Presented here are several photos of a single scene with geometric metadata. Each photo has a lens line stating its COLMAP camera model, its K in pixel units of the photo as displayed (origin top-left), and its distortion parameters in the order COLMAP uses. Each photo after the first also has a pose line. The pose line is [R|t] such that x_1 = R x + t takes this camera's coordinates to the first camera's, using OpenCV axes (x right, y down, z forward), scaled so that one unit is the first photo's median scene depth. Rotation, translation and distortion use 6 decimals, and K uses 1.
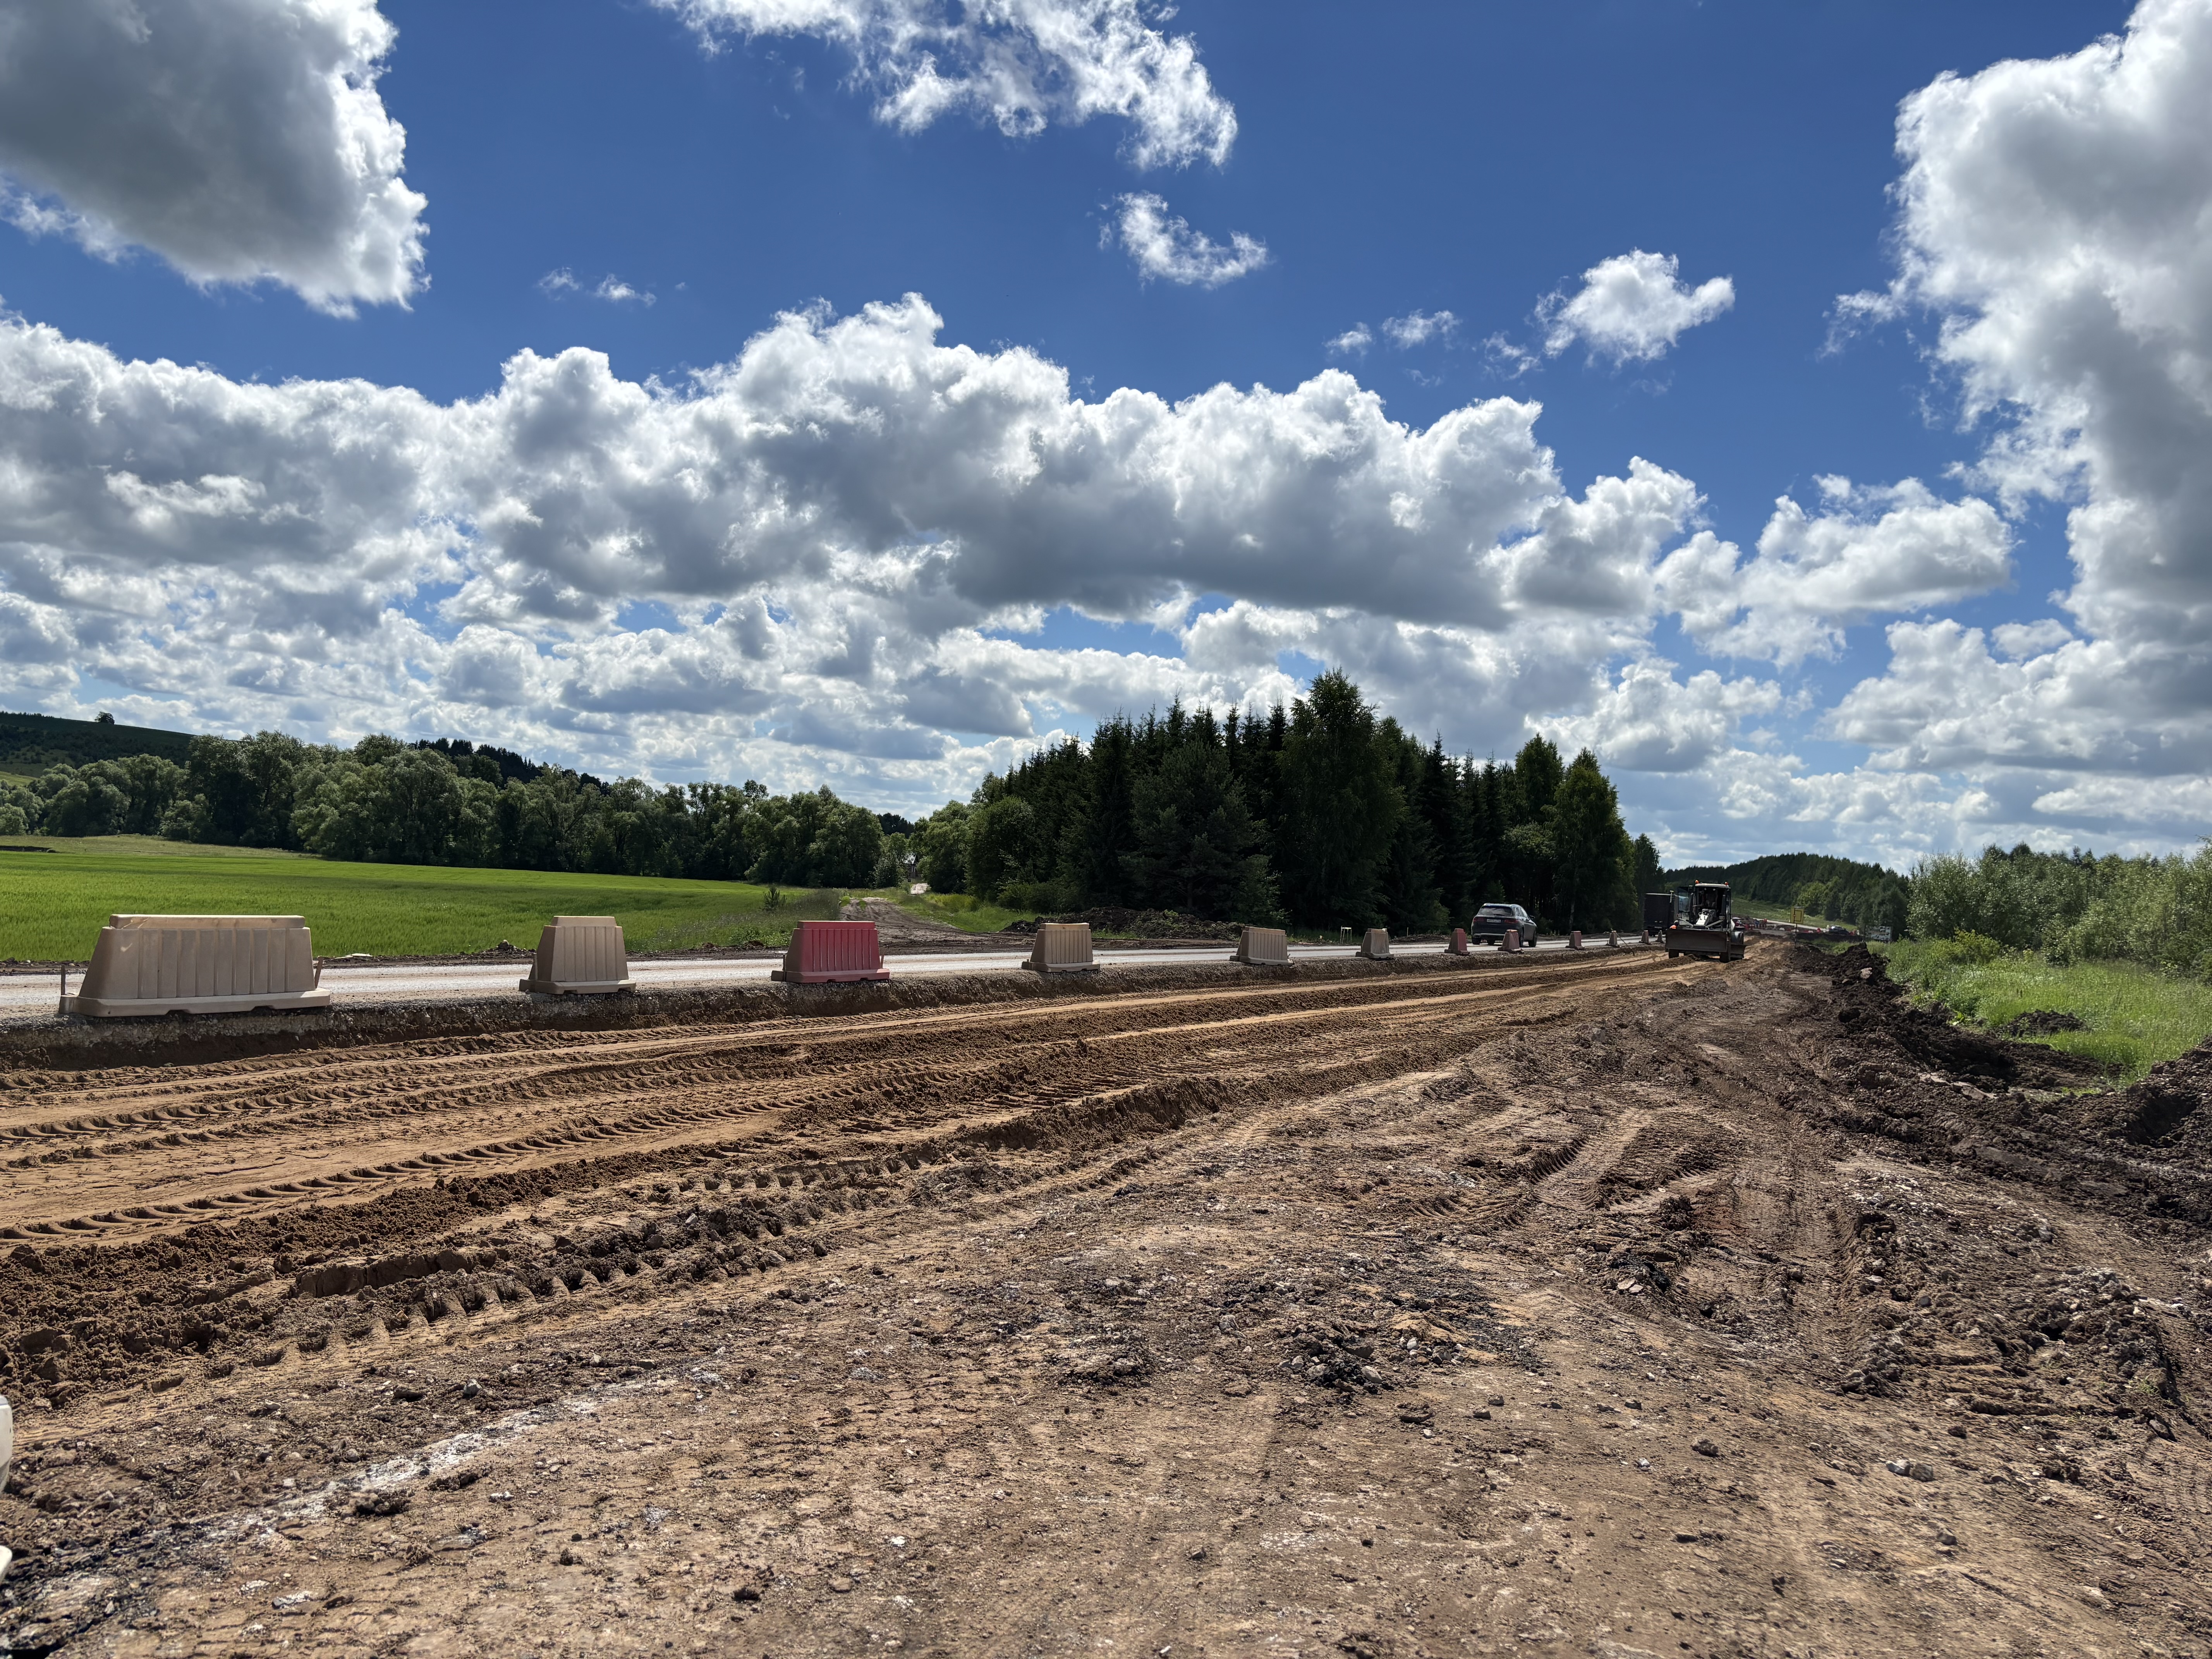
lens RADIAL K [[1711.8, 0, 1106.0], [0, 1711.8, 829.5], [0, 0, 1]] dist [0.002183, 0.000691]
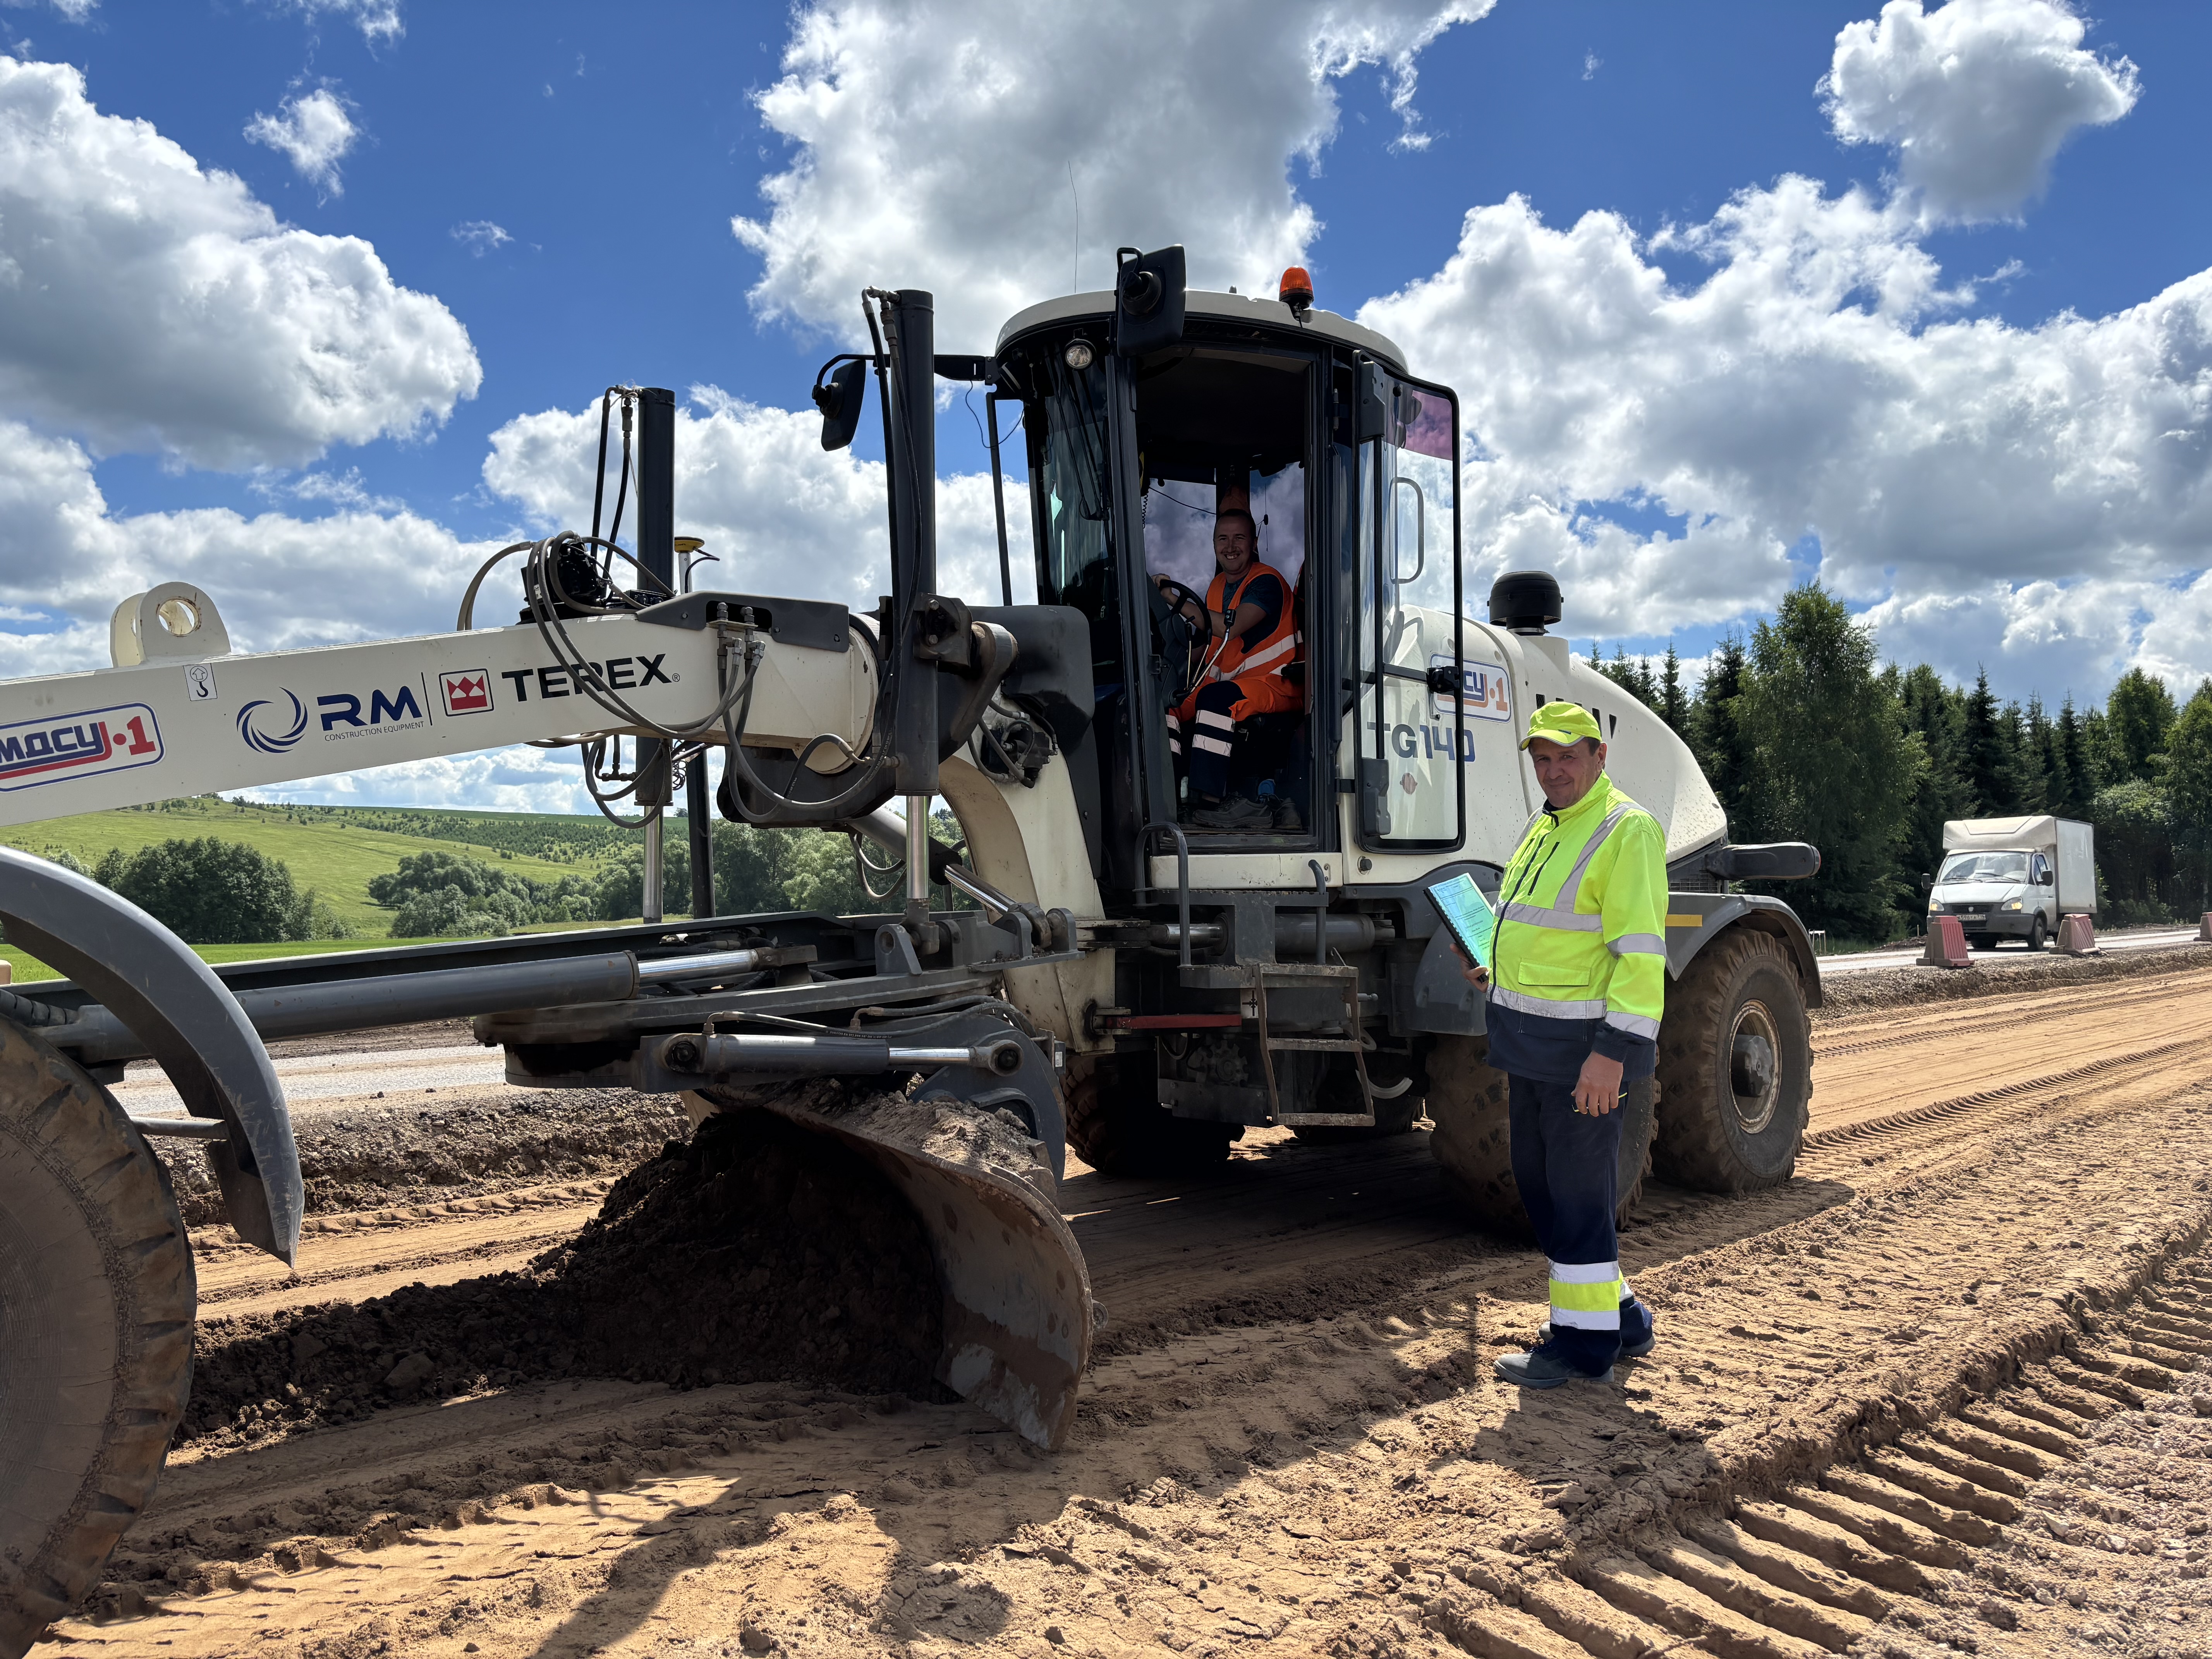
lens RADIAL K [[1711.8, 0, 1106.0], [0, 1711.8, 829.5], [0, 0, 1]] dist [0.002183, 0.000691]
pose [[0.952218, -0.079707, -0.294836, 0.031796], [0.073649, 0.996783, -0.031611, 0.007990], [0.296407, 0.008386, 0.955025, 0.119234]]
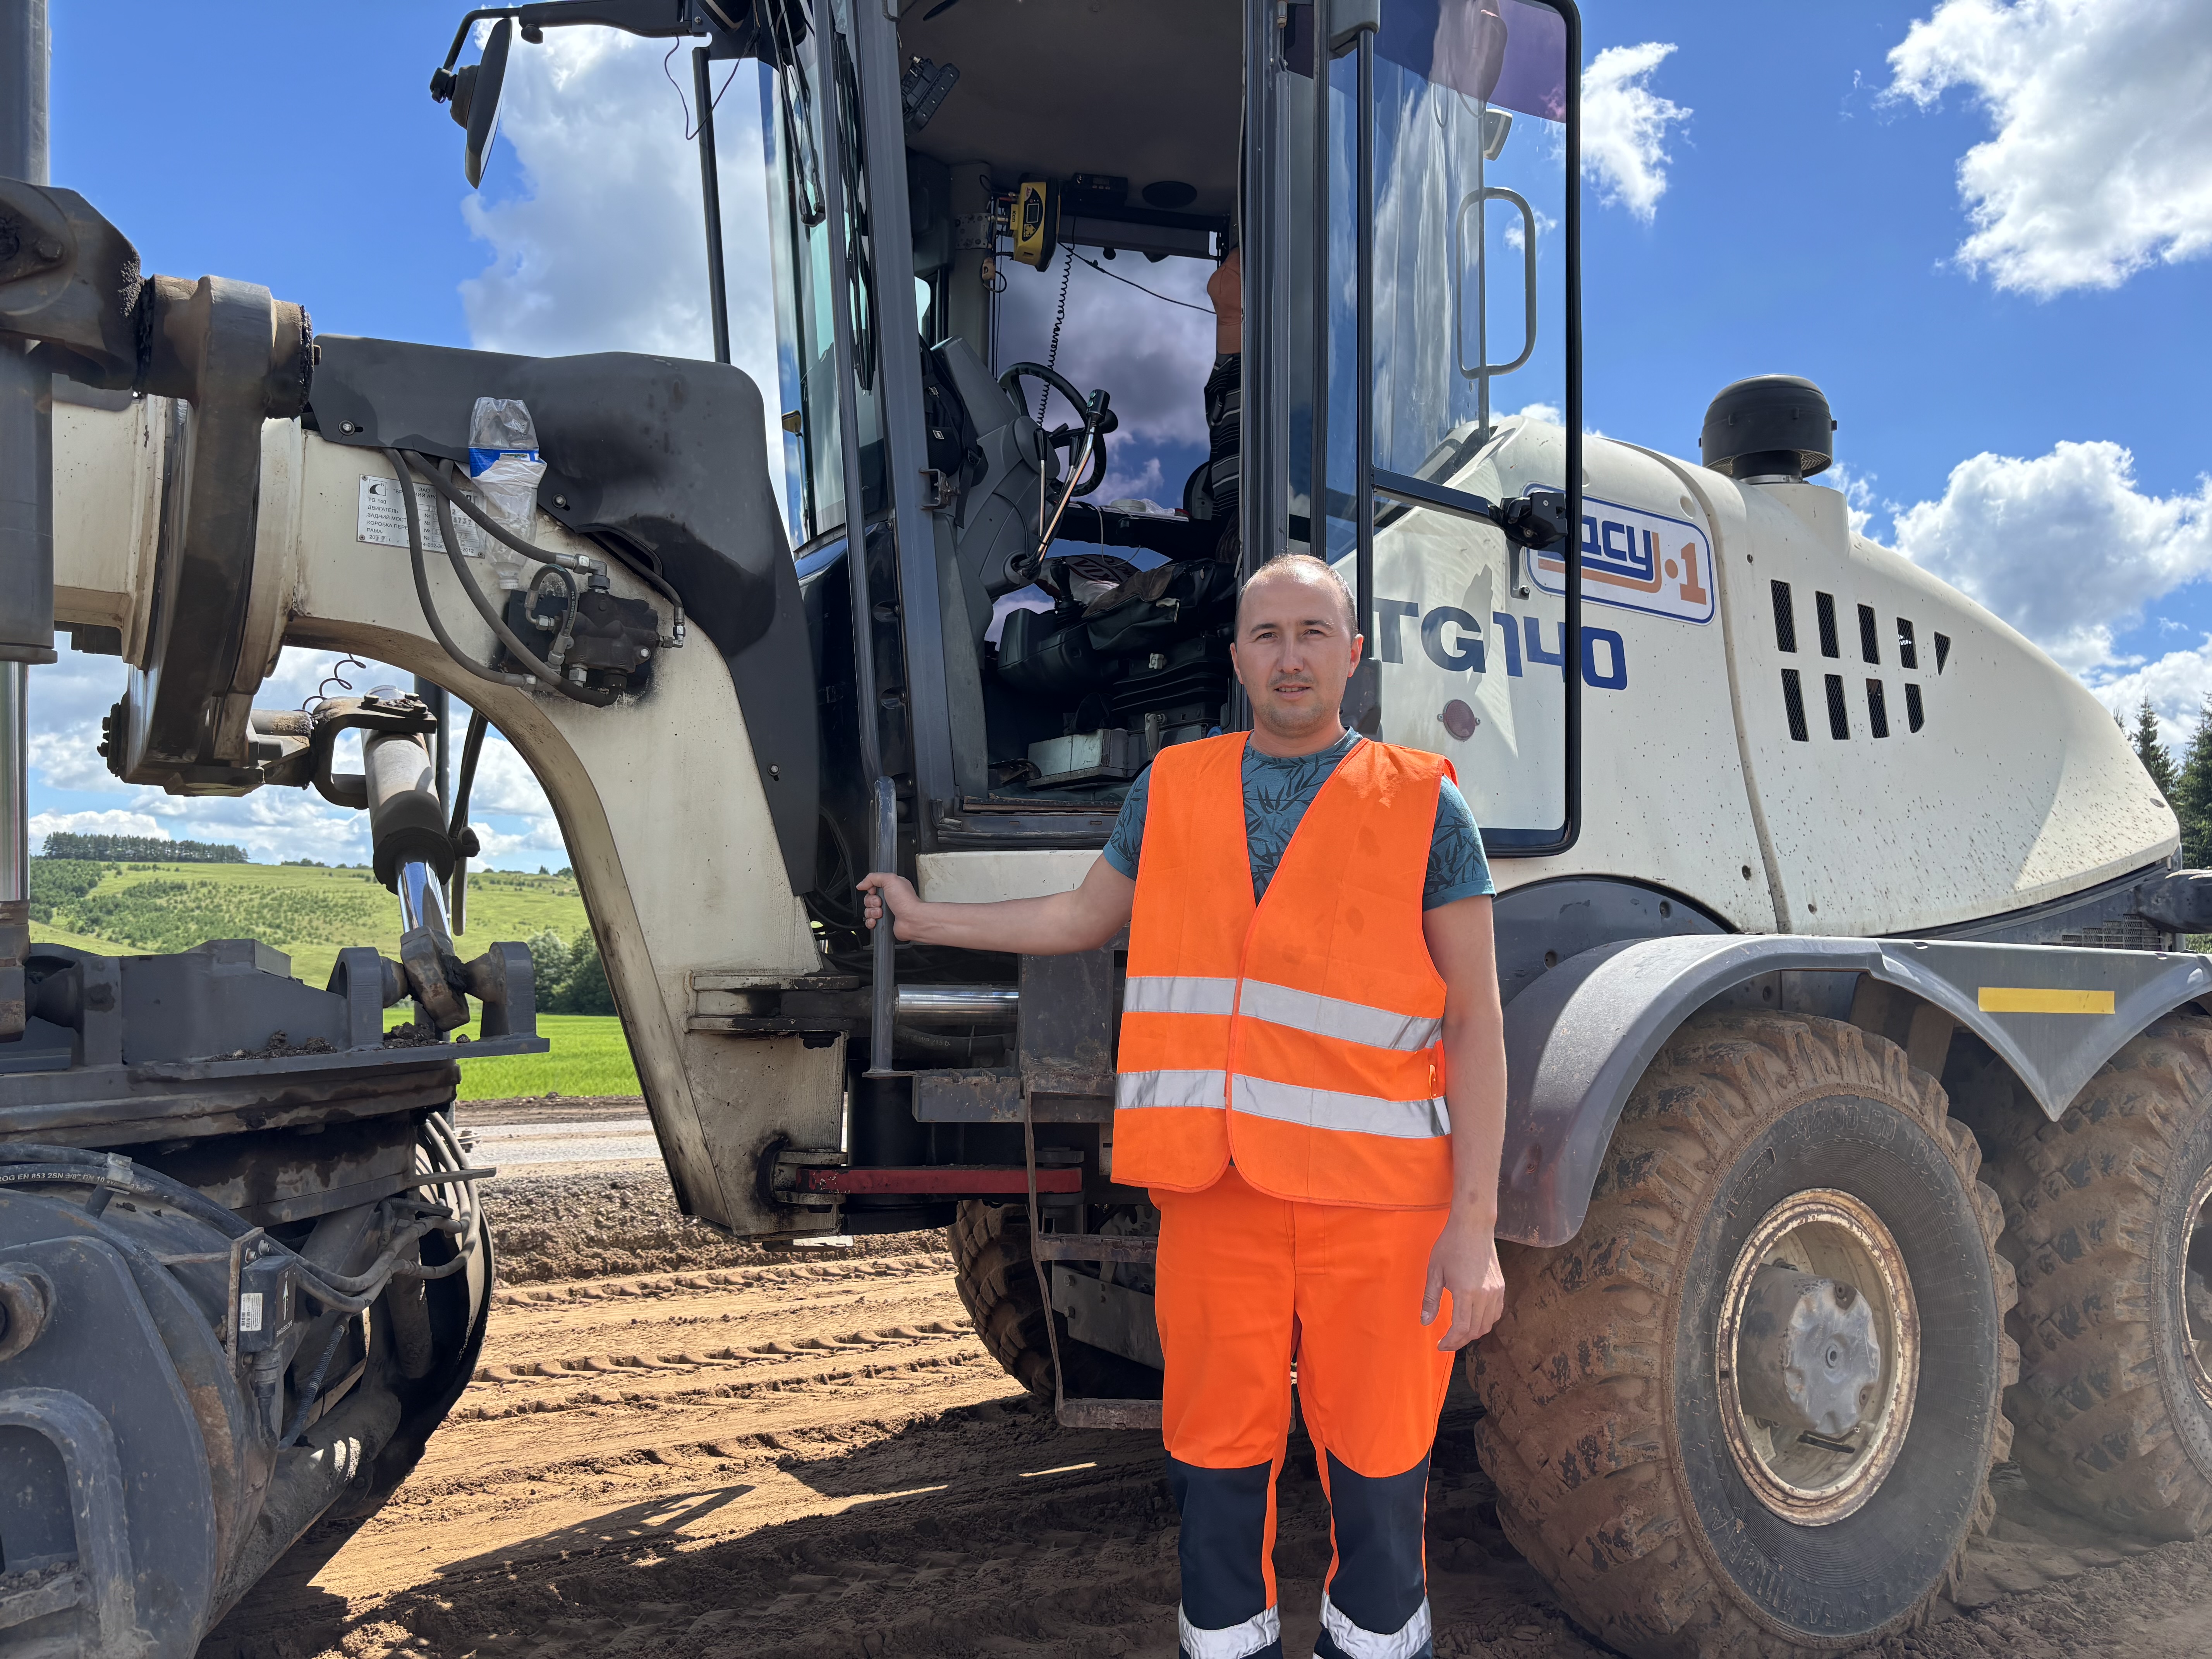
lens RADIAL K [[1711.8, 0, 1106.0], [0, 1711.8, 829.5], [0, 0, 1]] dist [0.002183, 0.000691]
pose [[0.860707, -0.095632, -0.500039, 0.032810], [0.057994, 0.994223, -0.090321, 0.008727], [0.505788, 0.048740, 0.861280, 0.133292]]
